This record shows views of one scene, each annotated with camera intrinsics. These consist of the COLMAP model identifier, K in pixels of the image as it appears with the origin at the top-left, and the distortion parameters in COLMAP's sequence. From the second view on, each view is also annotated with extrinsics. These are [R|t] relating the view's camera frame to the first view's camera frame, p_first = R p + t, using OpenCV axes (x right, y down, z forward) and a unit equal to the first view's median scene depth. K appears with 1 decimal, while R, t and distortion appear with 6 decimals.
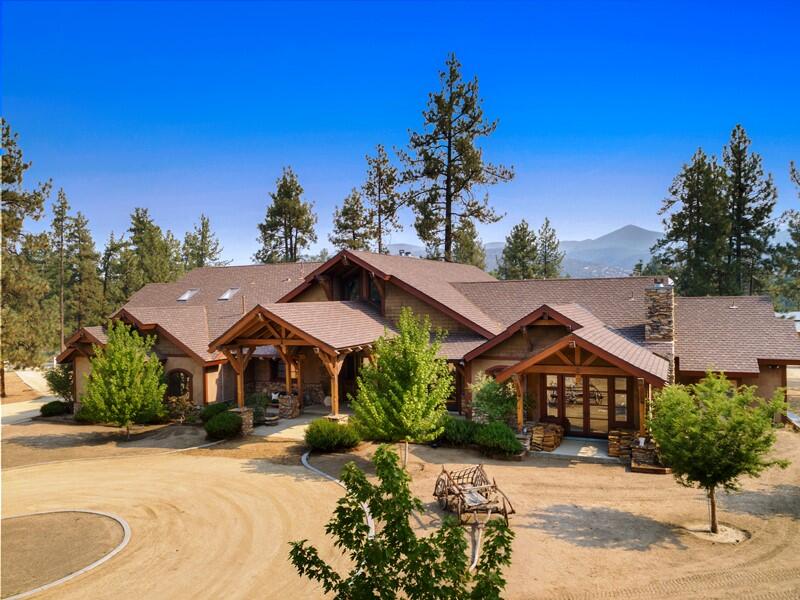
lens RADIAL K [[605.0, 0, 400.0], [0, 605.0, 300.0], [0, 0, 1]] dist [-0.009397, -0.002861]
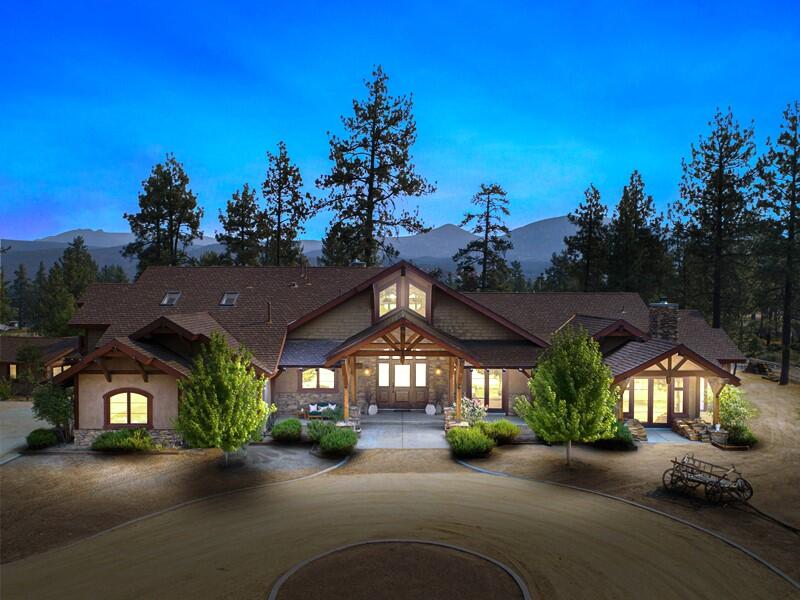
lens RADIAL K [[600.2, 0, 403.8], [0, 600.2, 309.0], [0, 0, 1]] dist [-0.005374, -0.000548]
pose [[0.910958, 0.011073, 0.412350, -0.608914], [-0.019852, 0.999658, 0.017012, -0.022719], [-0.412021, -0.023684, 0.910867, 0.090467]]
